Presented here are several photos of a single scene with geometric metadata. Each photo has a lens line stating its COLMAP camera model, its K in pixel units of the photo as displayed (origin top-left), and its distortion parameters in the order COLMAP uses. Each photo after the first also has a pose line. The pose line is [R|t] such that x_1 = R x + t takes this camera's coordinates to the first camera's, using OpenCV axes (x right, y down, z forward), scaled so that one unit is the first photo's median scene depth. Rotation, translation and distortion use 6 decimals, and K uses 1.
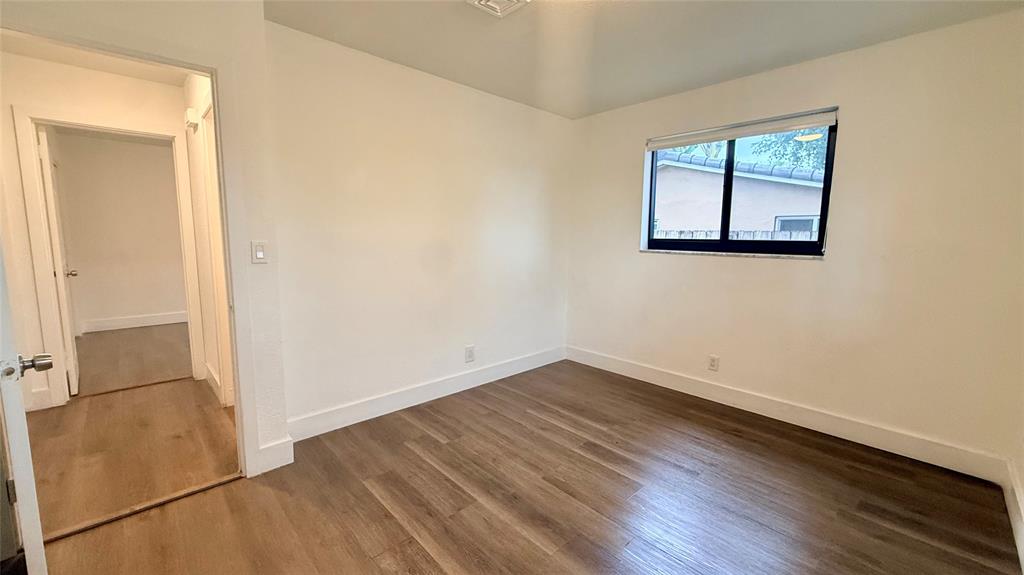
lens RADIAL K [[412.7, 0, 510.5], [0, 412.7, 283.7], [0, 0, 1]] dist [-0.000508, -0.000098]
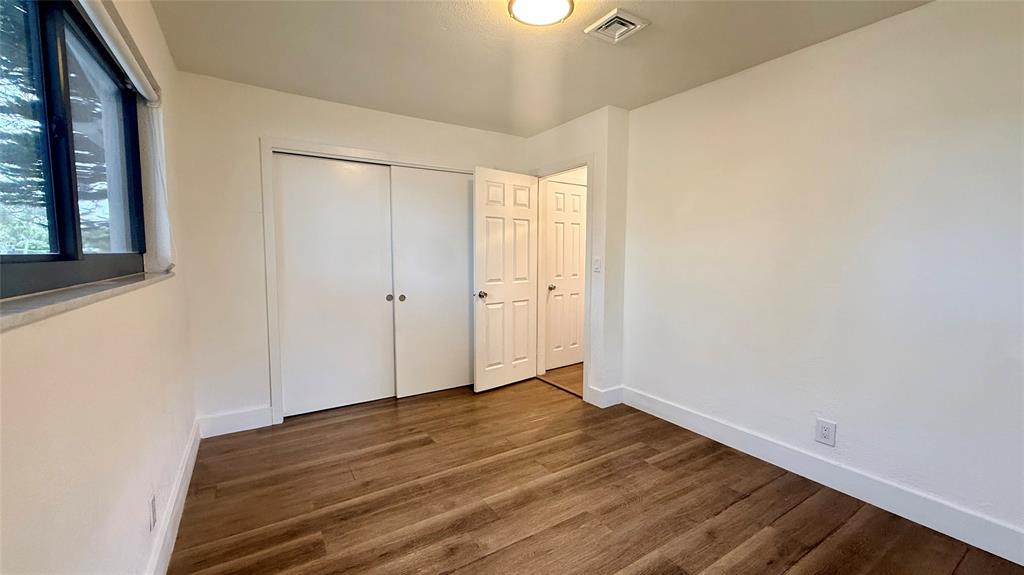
lens RADIAL K [[412.7, 0, 510.5], [0, 412.7, 283.7], [0, 0, 1]] dist [-0.000508, -0.000098]
pose [[-0.181815, 0.070519, -0.980801, 0.807355], [-0.122107, 0.988086, 0.093678, -0.085838], [0.975722, 0.136795, -0.171038, 0.755640]]
